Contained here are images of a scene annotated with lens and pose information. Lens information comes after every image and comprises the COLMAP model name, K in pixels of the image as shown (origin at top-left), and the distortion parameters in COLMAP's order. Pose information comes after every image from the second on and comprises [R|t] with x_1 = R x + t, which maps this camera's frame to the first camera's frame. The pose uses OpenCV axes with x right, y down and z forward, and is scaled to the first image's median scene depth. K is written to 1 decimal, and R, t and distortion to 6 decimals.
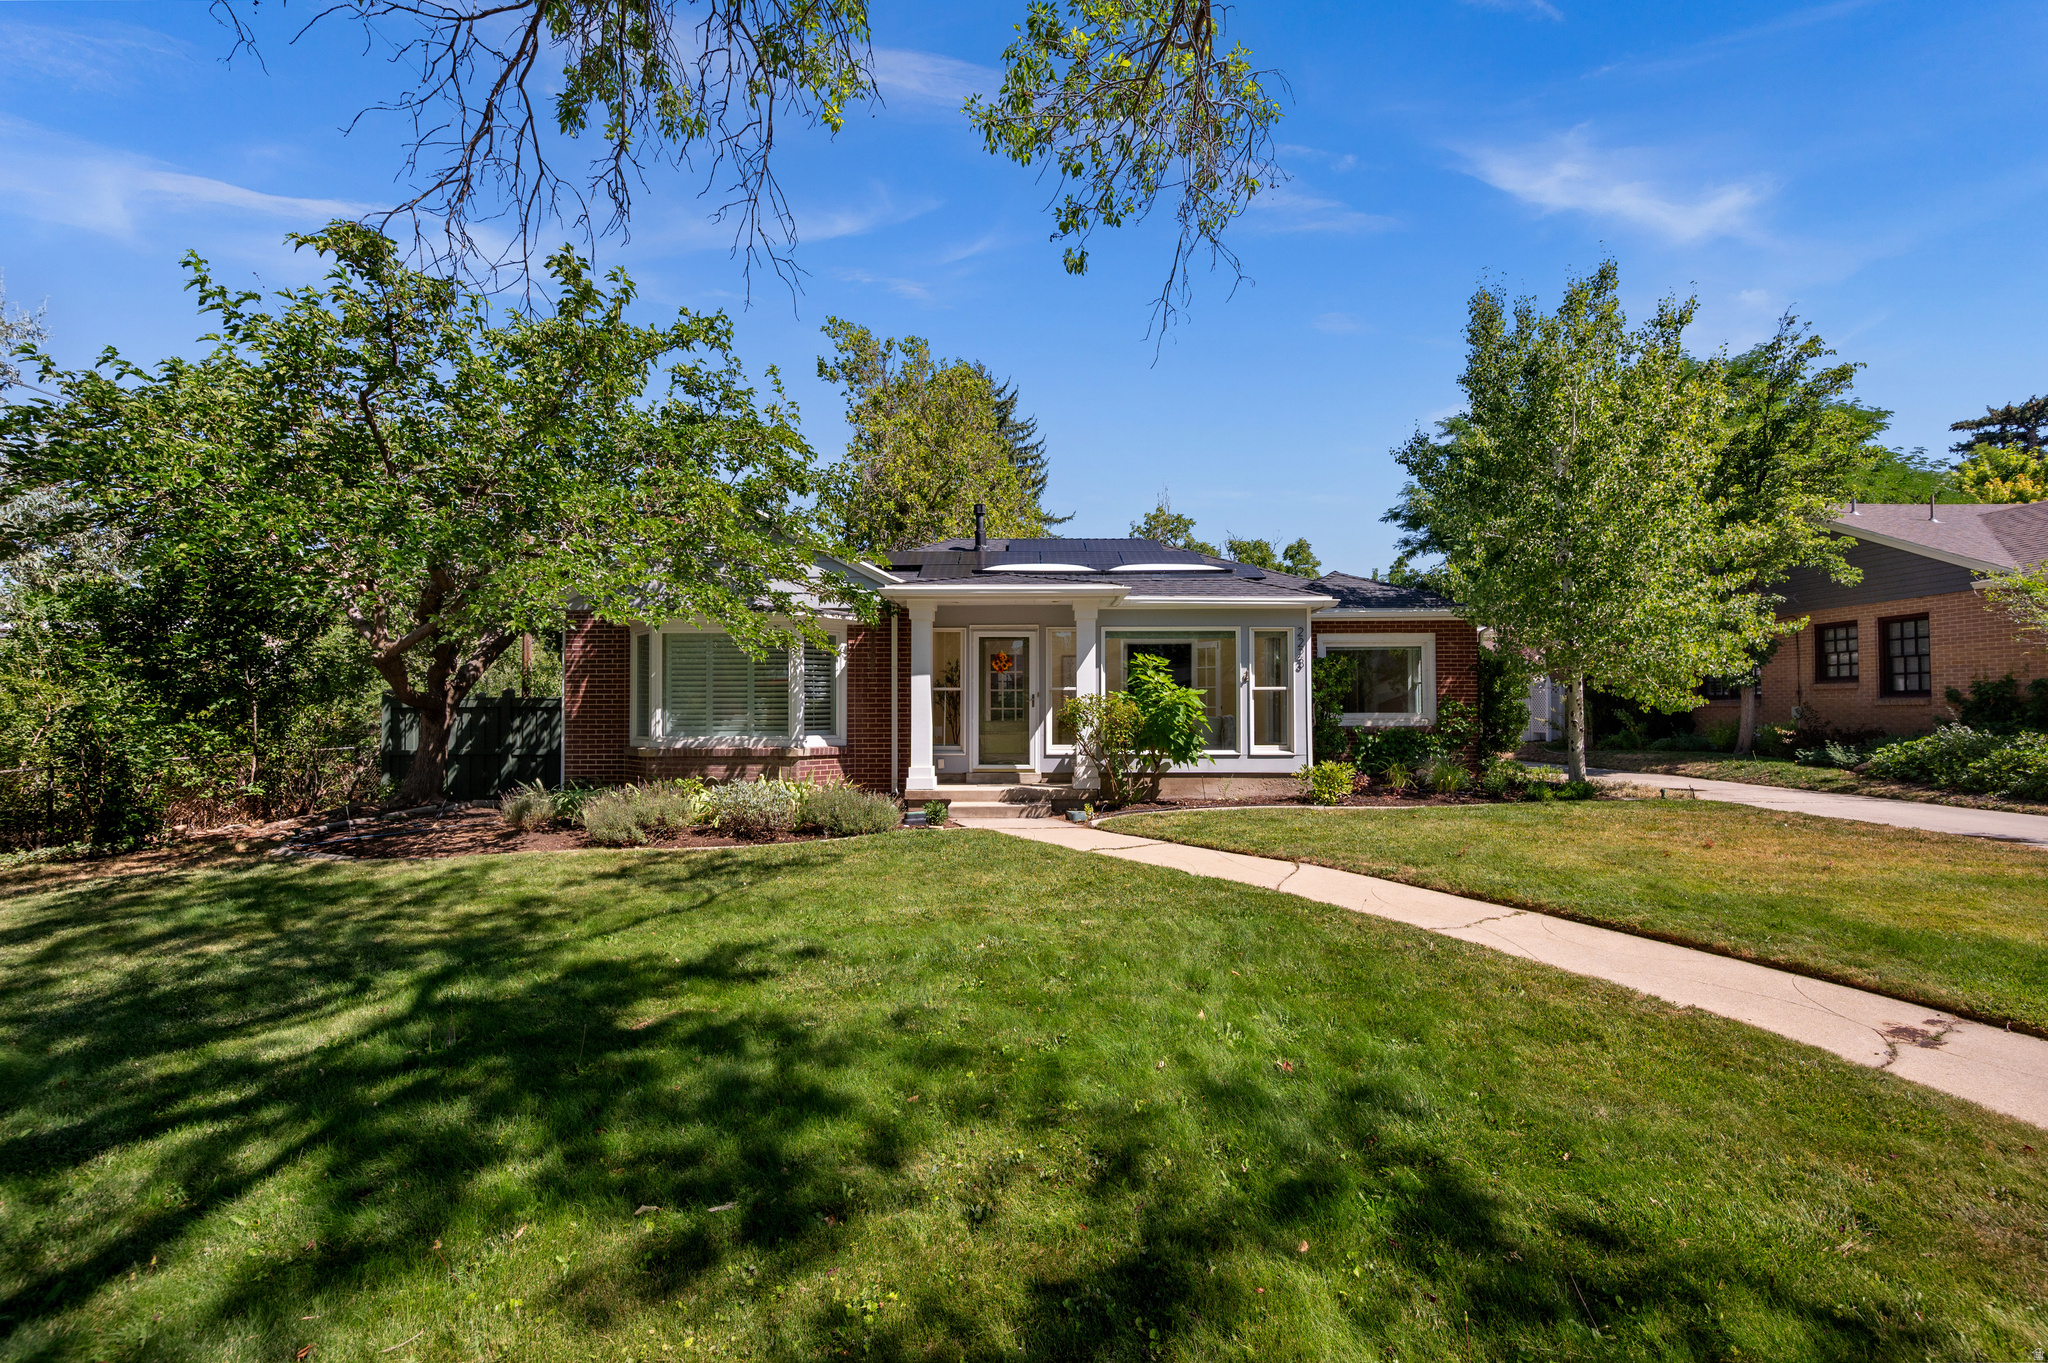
lens RADIAL K [[820.6, 0, 1023.4], [0, 820.6, 690.7], [0, 0, 1]] dist [-0.000360, -0.000444]
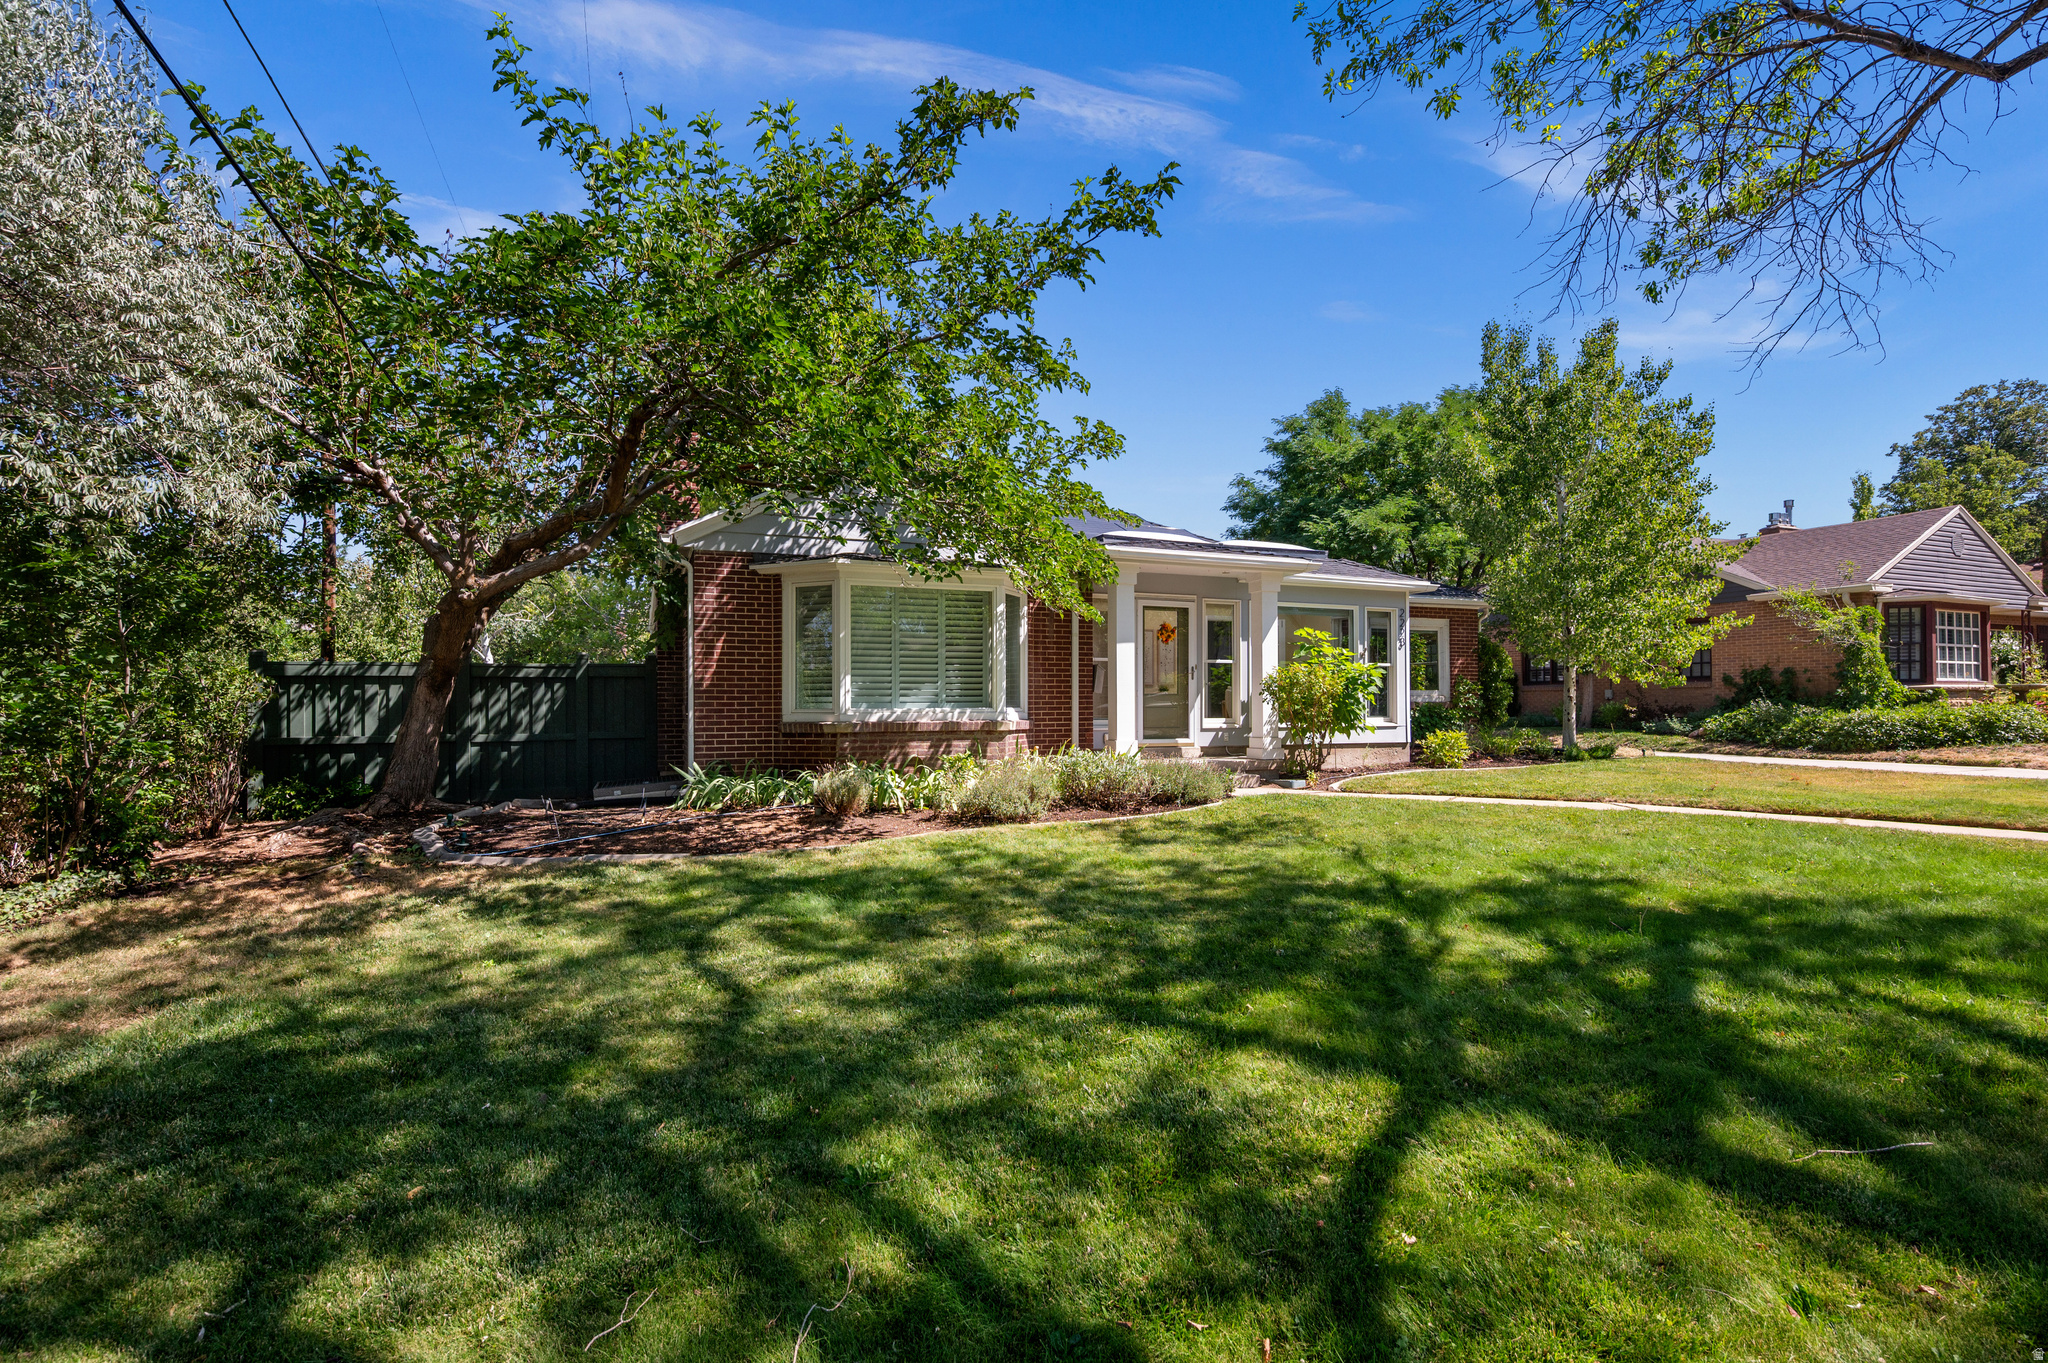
lens RADIAL K [[955.6, 0, 1024.6], [0, 955.6, 684.9], [0, 0, 1]] dist [0.005273, 0.000405]
pose [[0.917016, 0.008195, 0.398767, -0.627083], [-0.008653, 0.999962, -0.000651, 0.028890], [-0.398757, -0.002853, 0.917052, 0.035259]]
